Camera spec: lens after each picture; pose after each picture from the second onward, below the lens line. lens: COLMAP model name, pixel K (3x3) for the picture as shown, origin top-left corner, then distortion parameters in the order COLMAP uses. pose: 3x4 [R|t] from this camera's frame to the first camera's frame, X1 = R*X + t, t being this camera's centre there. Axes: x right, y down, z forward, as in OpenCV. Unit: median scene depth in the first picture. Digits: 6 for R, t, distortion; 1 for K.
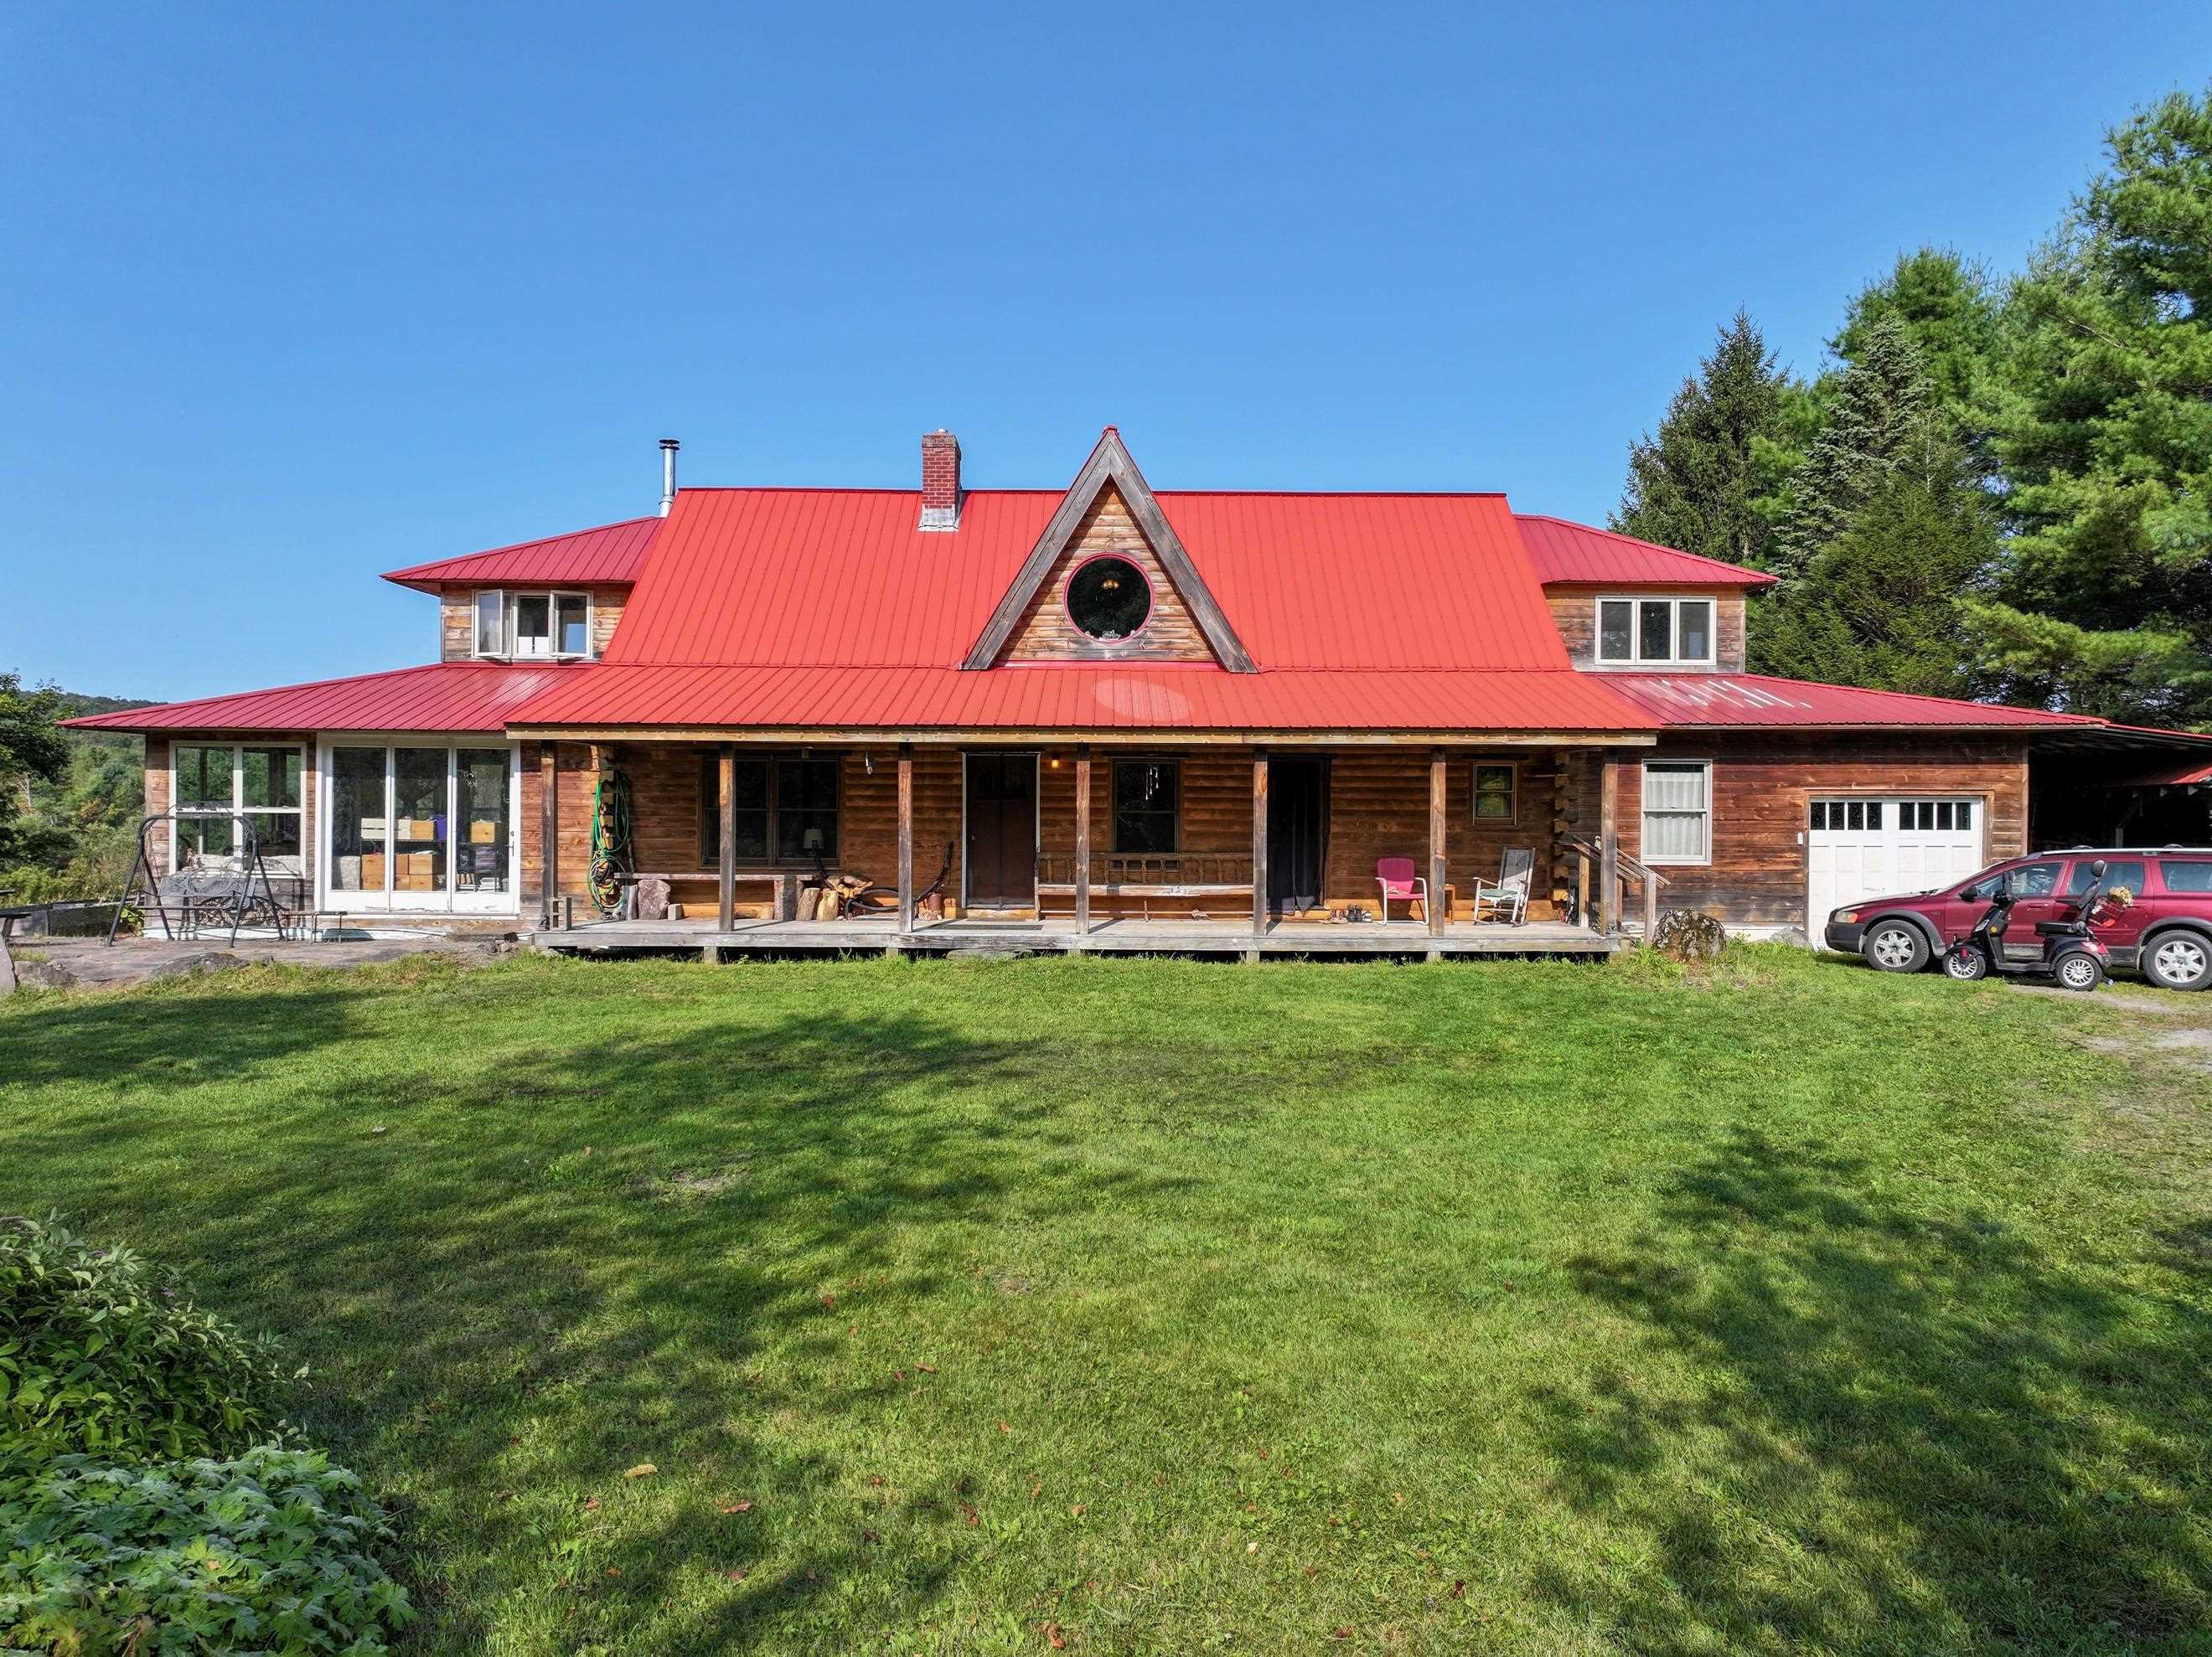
lens RADIAL K [[1553.3, 0, 1109.7], [0, 1553.3, 820.6], [0, 0, 1]] dist [0.005024, 0.009917]
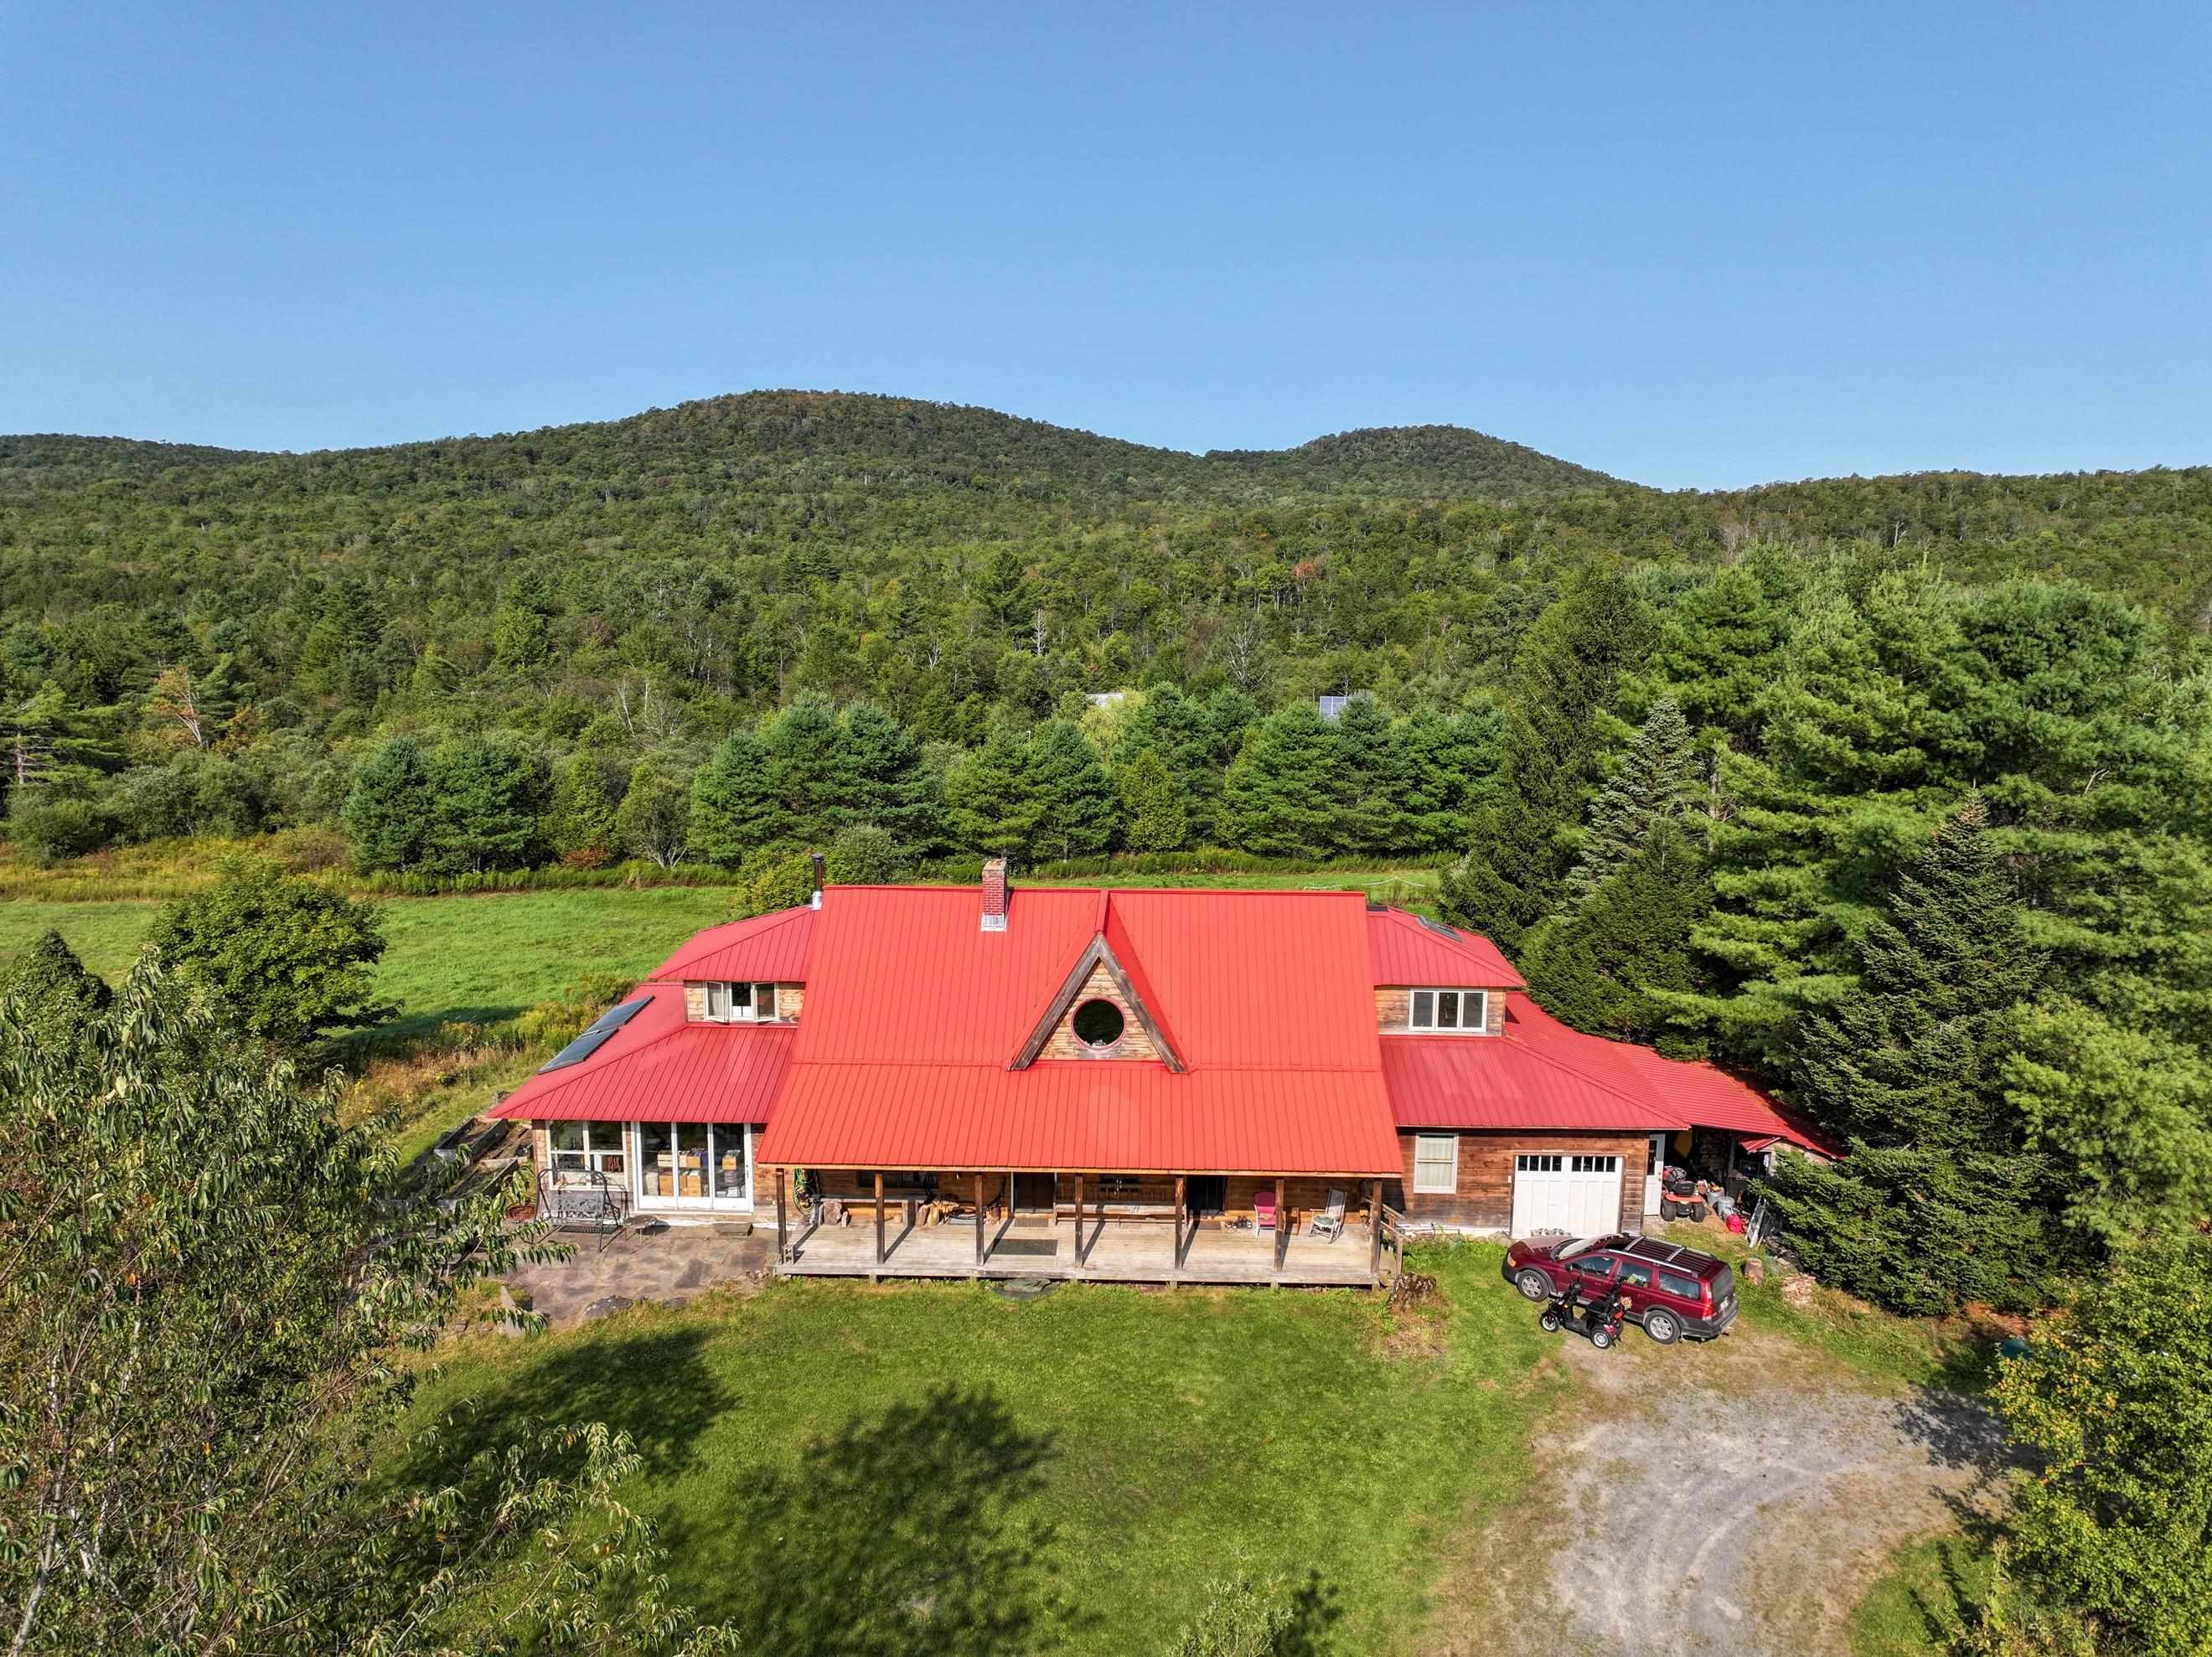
lens RADIAL K [[1553.3, 0, 1107.7], [0, 1553.3, 819.6], [0, 0, 1]] dist [0.005024, 0.009917]
pose [[0.999532, 0.005788, -0.030045, 0.058488], [-0.000709, 0.986065, 0.166360, -0.644776], [0.030589, -0.166261, 0.985607, -0.596030]]
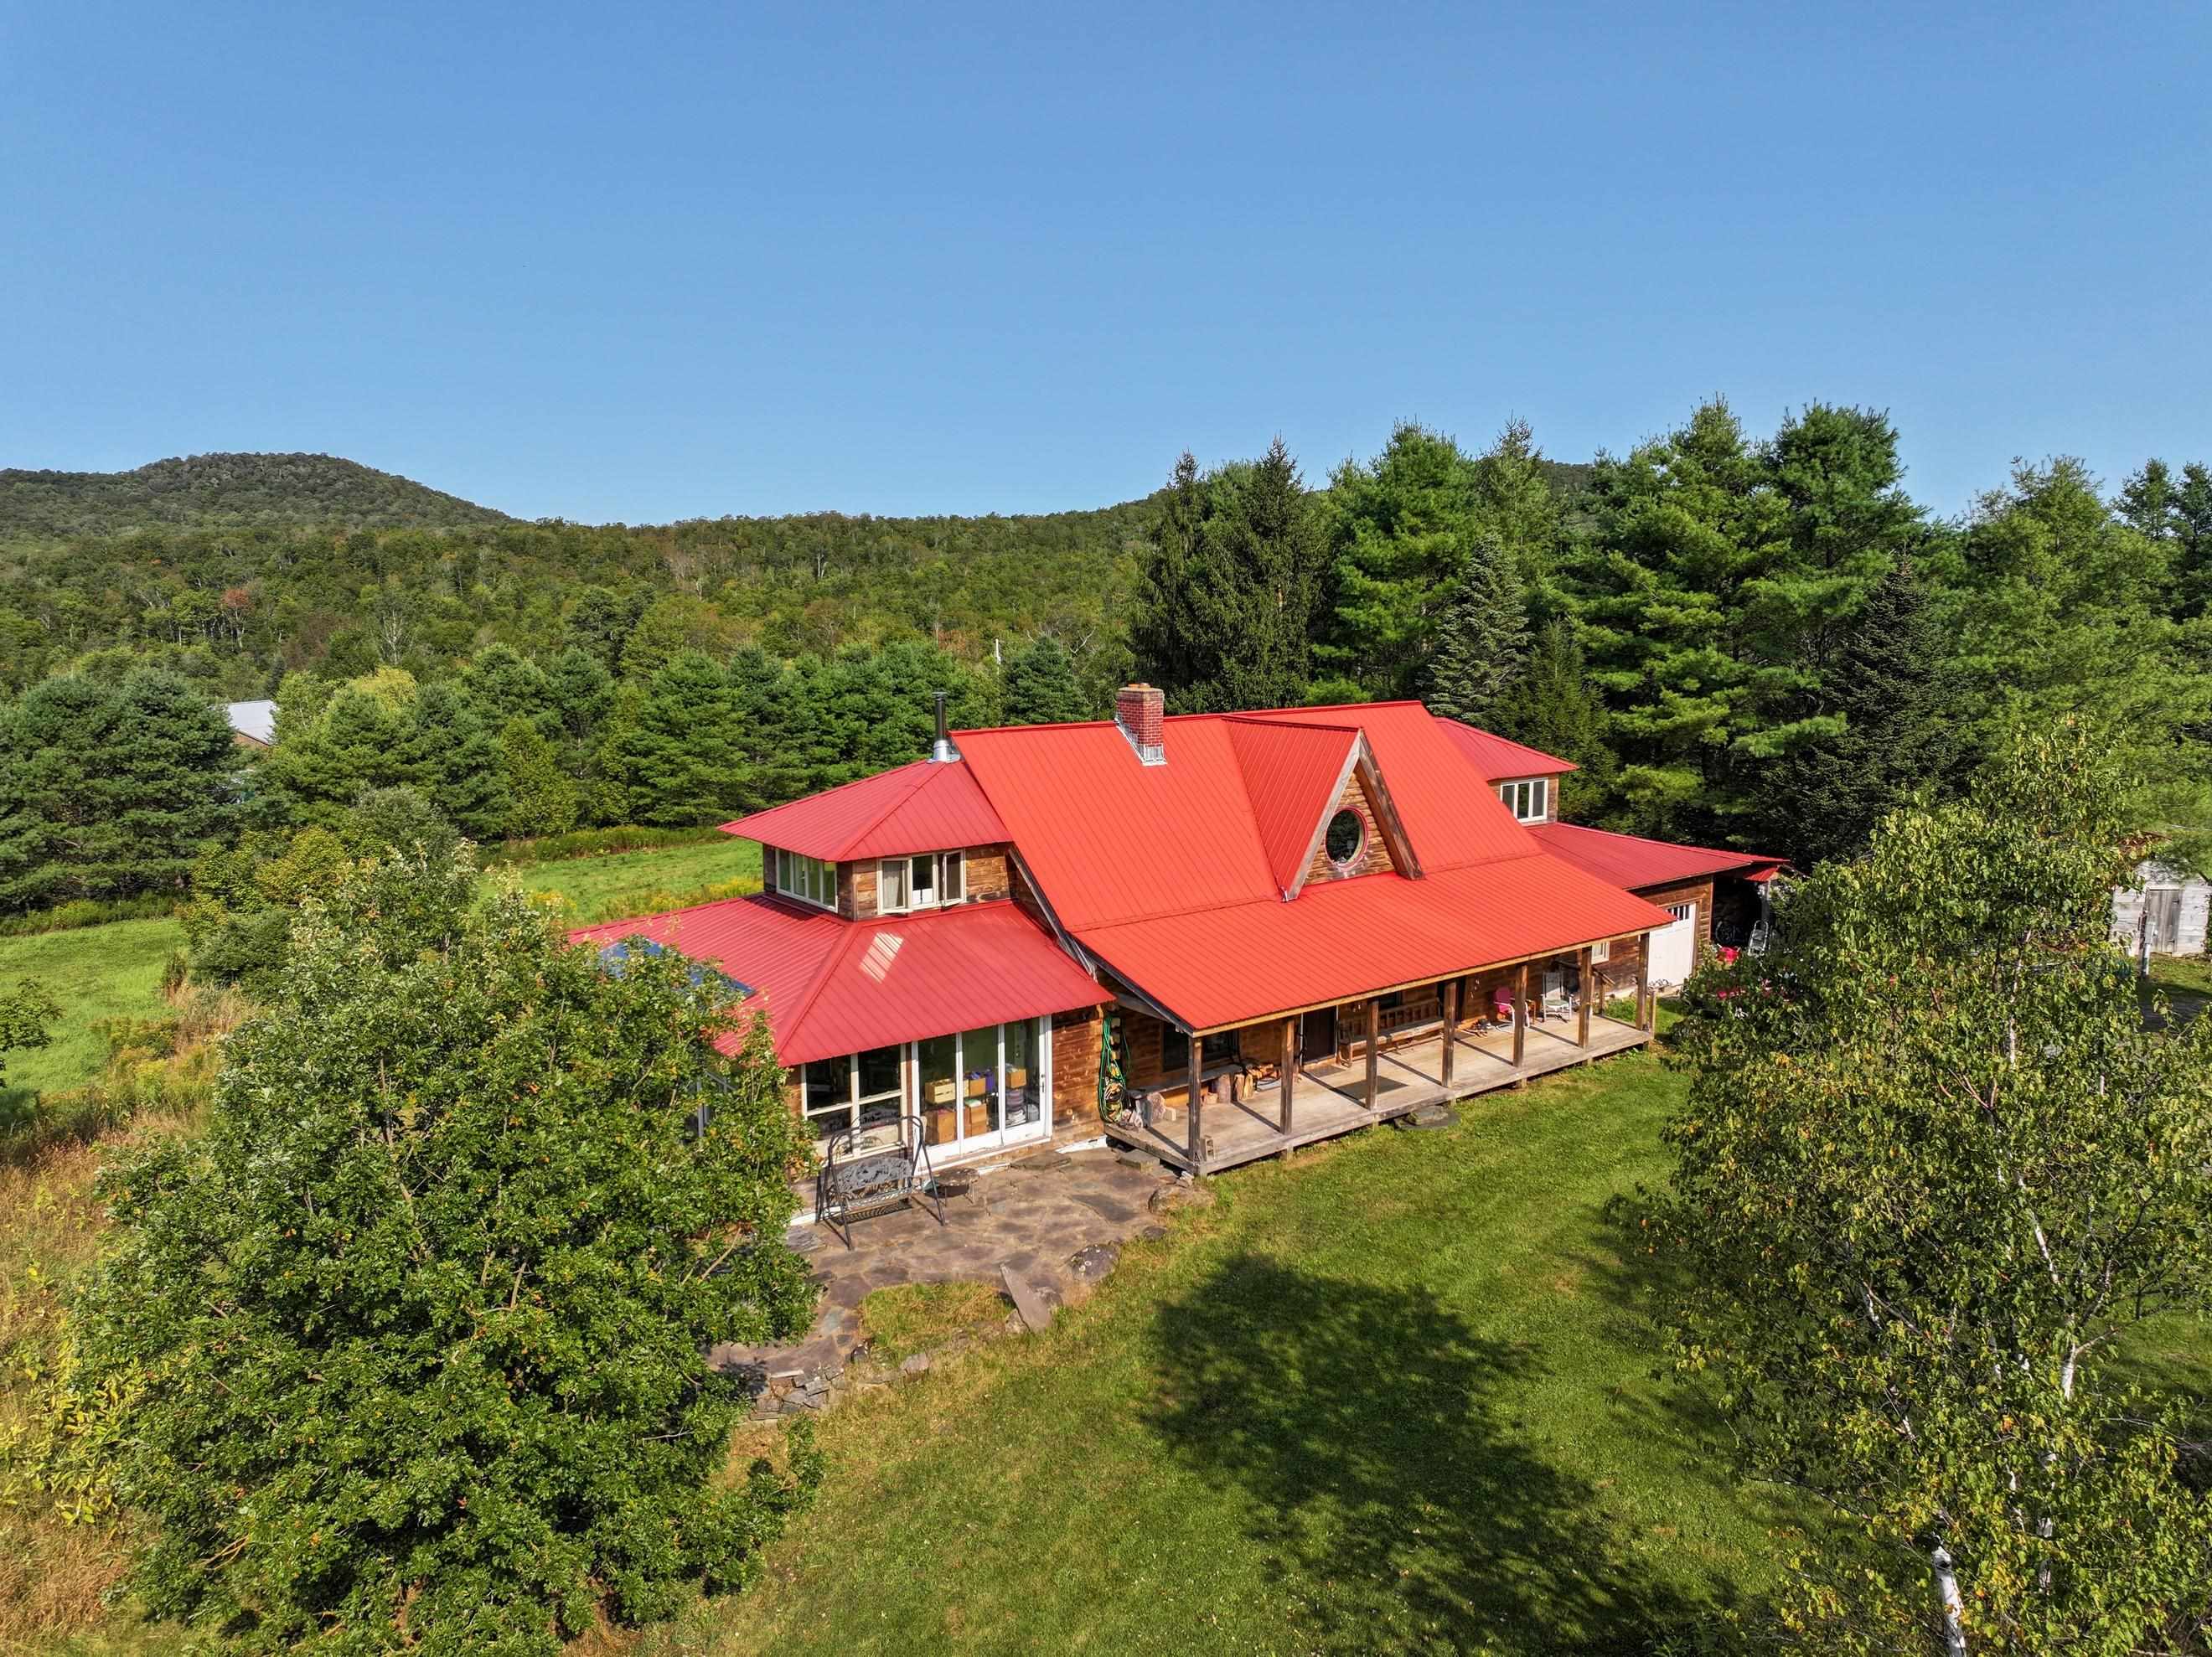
lens RADIAL K [[1553.3, 0, 1115.2], [0, 1553.3, 819.8], [0, 0, 1]] dist [0.005024, 0.009917]
pose [[0.793864, -0.095795, 0.600503, -1.079192], [0.011121, 0.989636, 0.143169, -0.381145], [-0.607994, -0.106978, 0.786702, -0.019297]]
